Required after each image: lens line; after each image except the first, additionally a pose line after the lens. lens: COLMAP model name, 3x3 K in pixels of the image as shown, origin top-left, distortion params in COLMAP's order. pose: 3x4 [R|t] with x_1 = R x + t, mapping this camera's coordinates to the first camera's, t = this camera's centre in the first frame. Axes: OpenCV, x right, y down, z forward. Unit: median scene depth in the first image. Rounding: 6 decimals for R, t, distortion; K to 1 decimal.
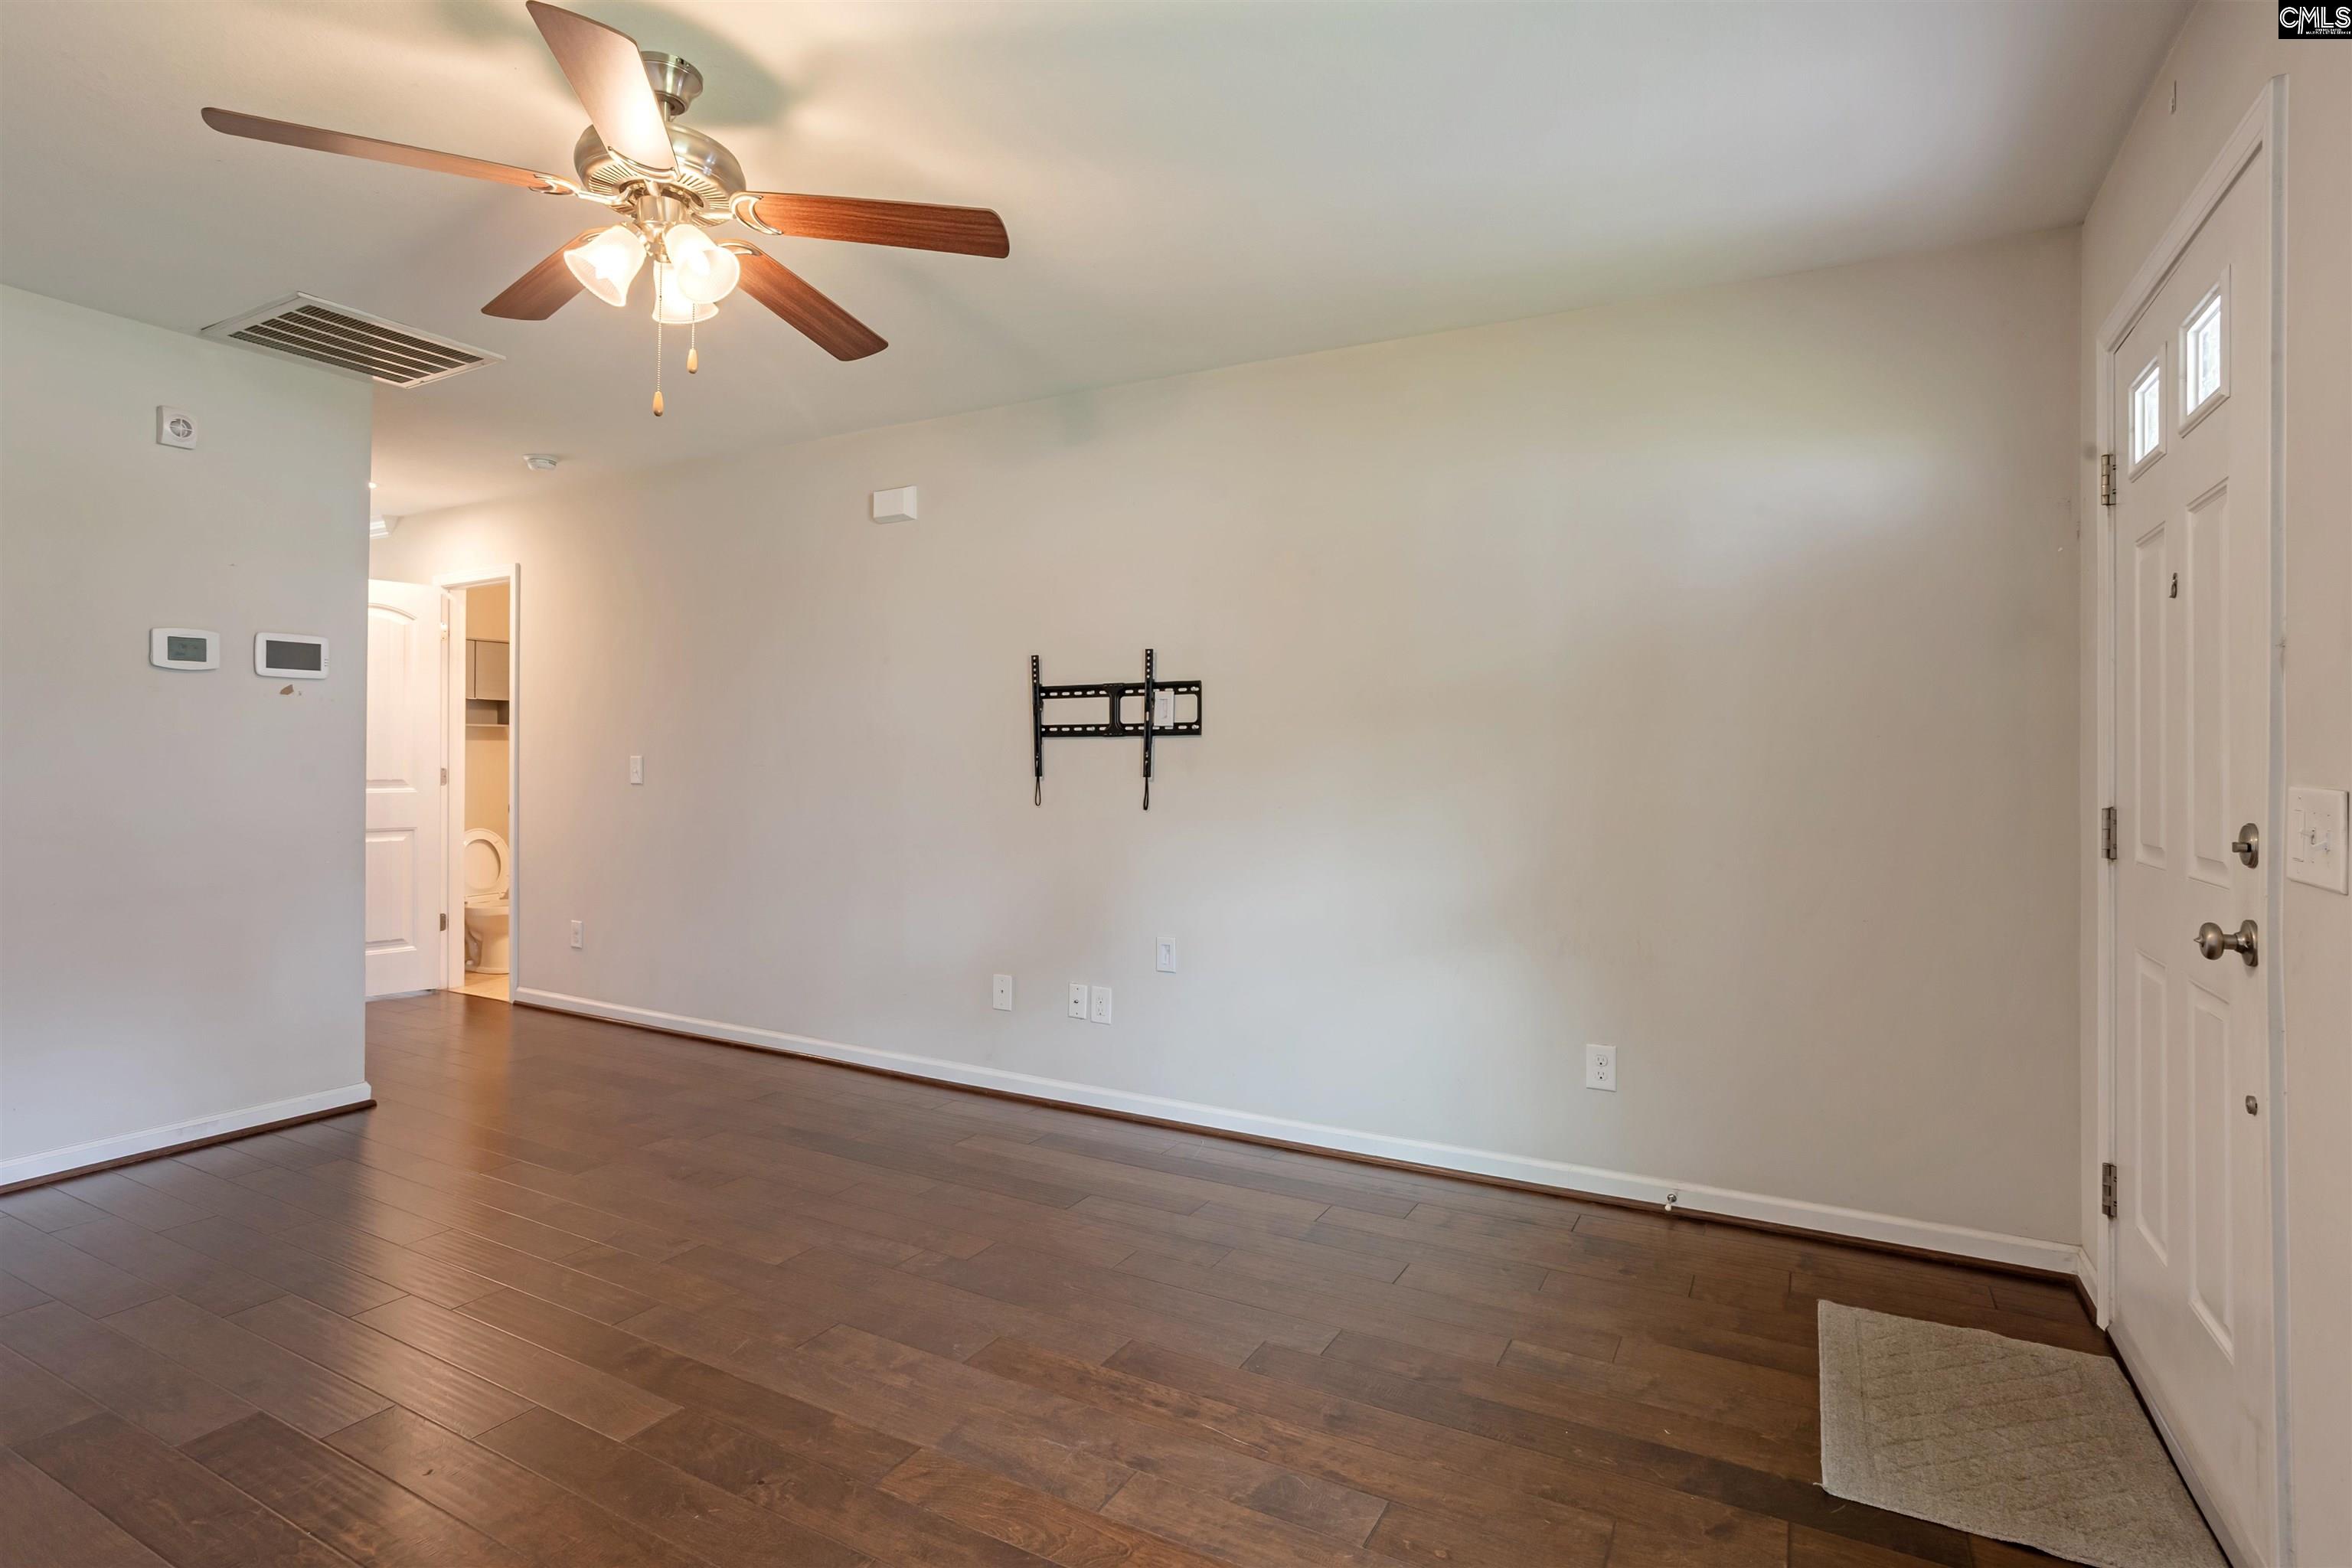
lens RADIAL K [[1161.6, 0, 1176.0], [0, 1161.6, 784.0], [0, 0, 1]] dist [-0.065018, 0.048984]
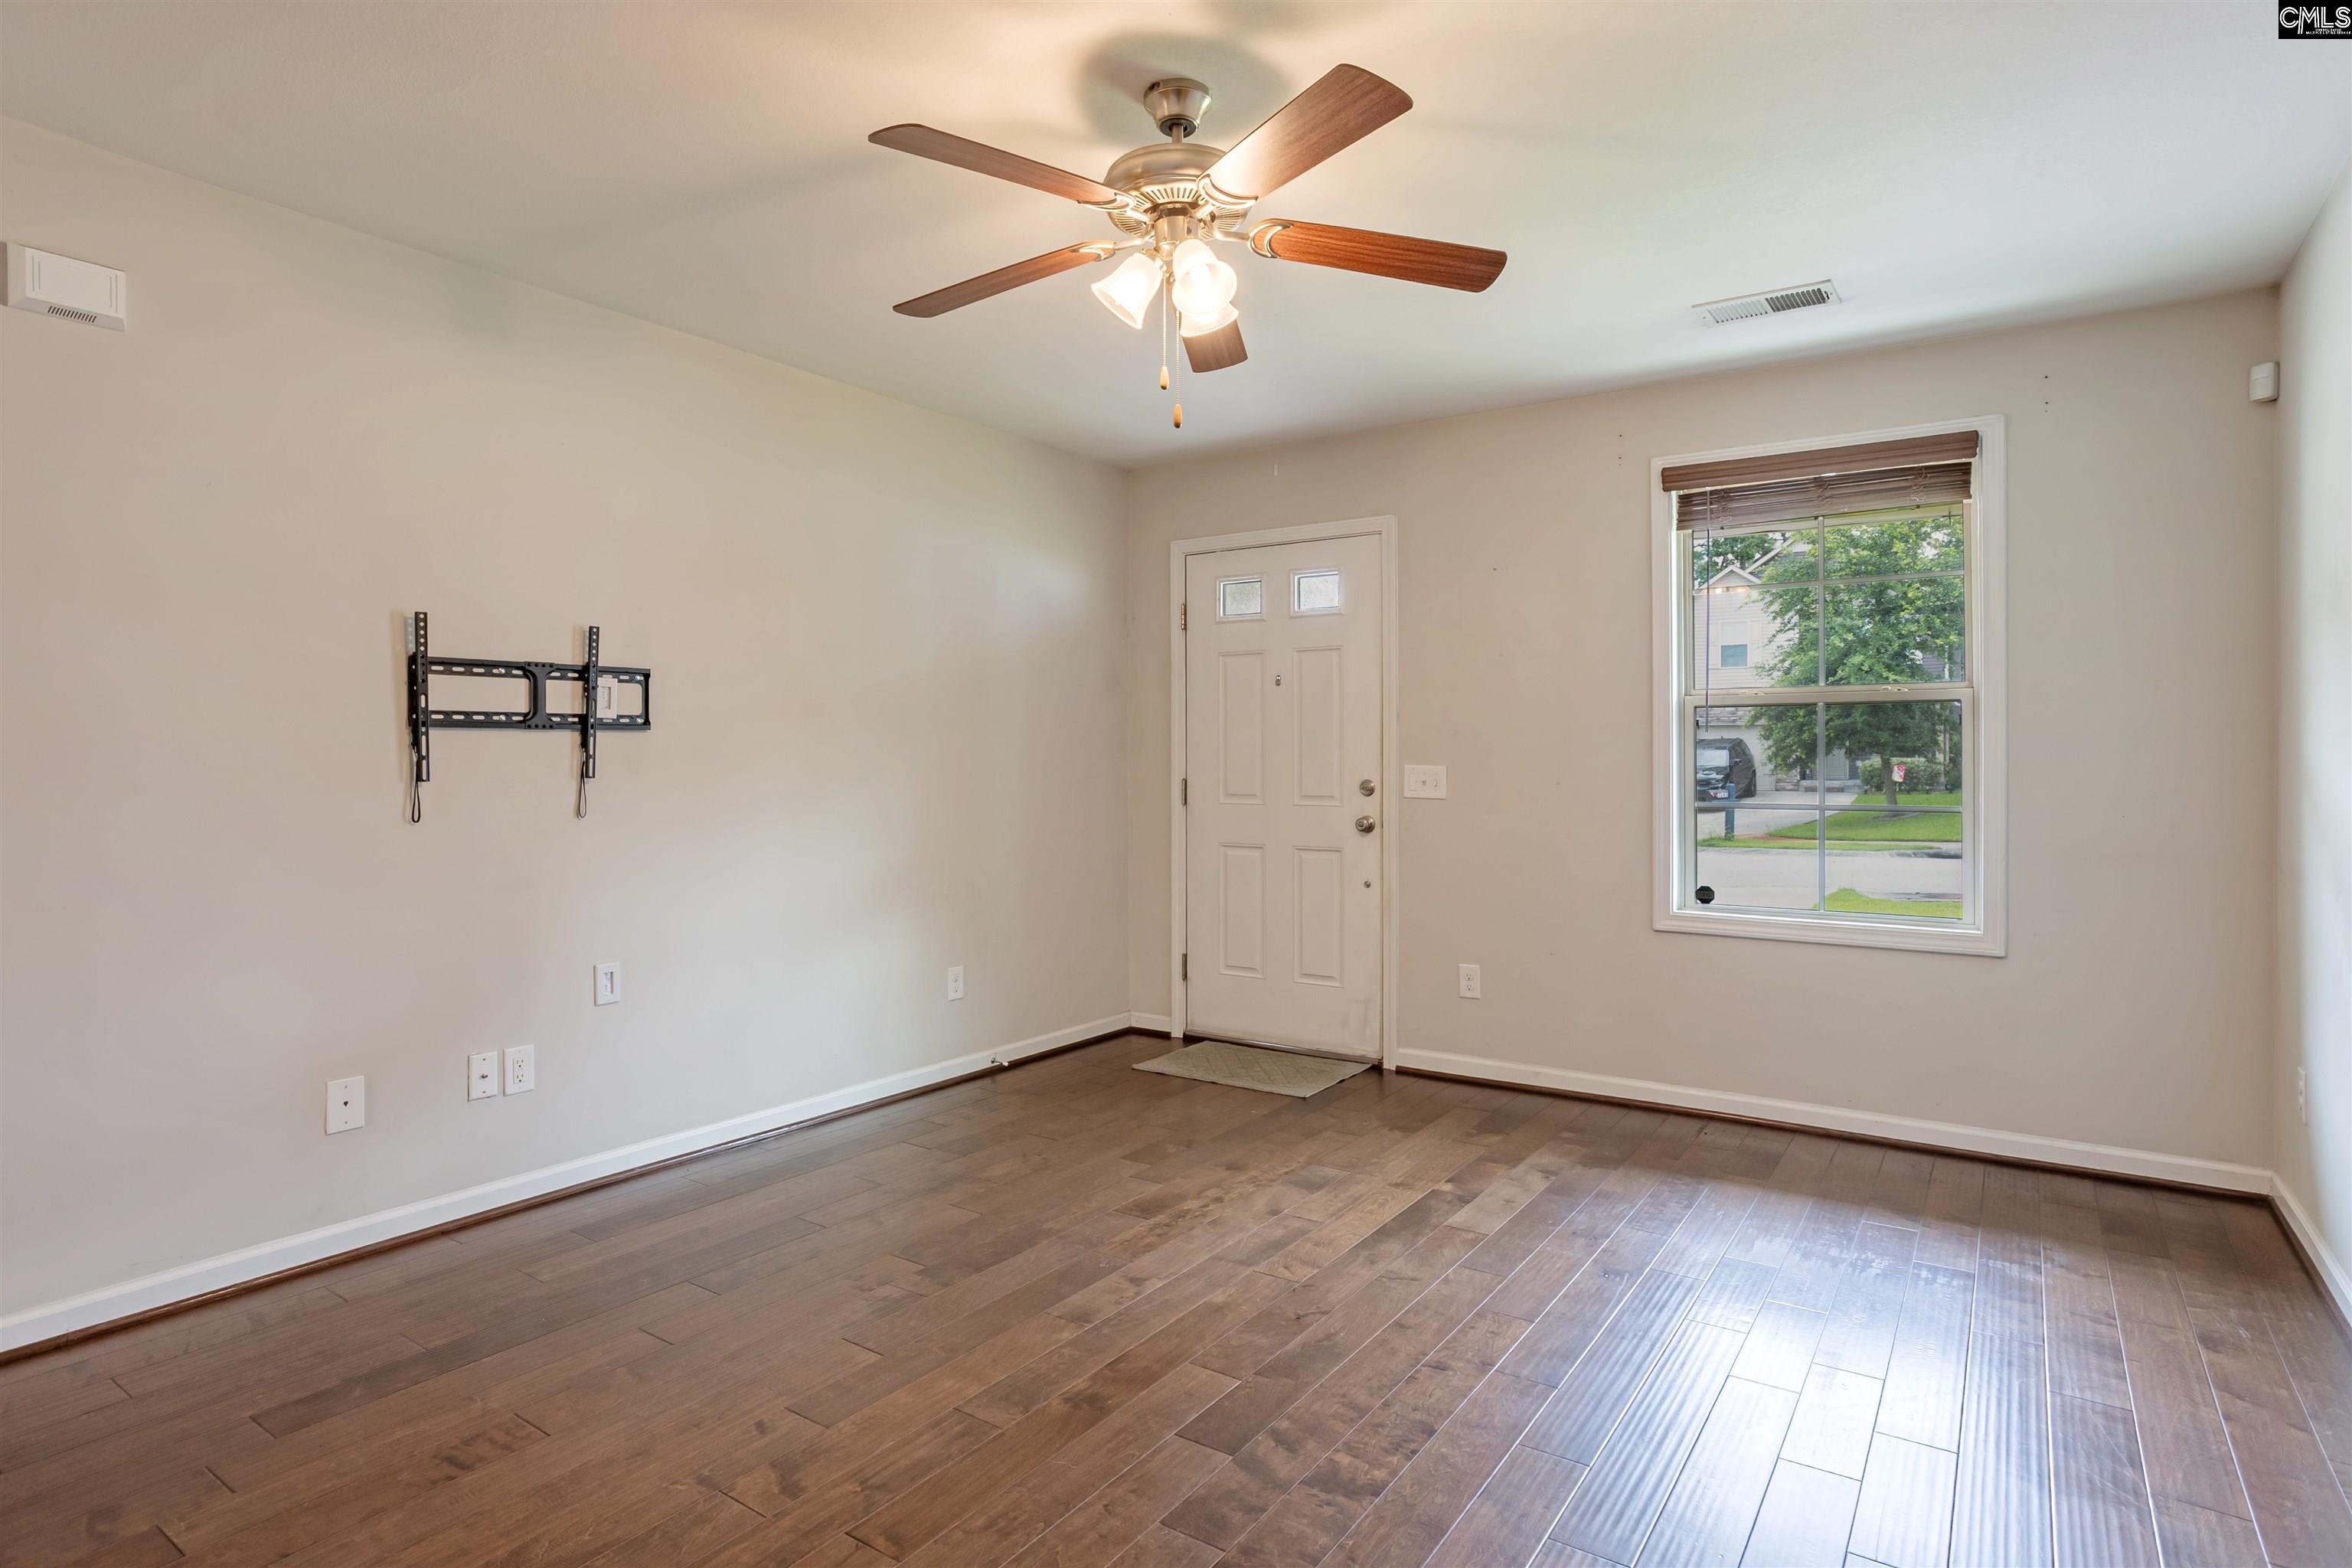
lens RADIAL K [[1230.3, 0, 1162.6], [0, 1230.3, 815.6], [0, 0, 1]] dist [-0.028247, -0.000024]
pose [[0.119535, -0.049913, 0.991575, -0.859767], [0.019770, 0.998657, 0.047886, -0.013362], [-0.992633, 0.013879, 0.120361, 0.484341]]
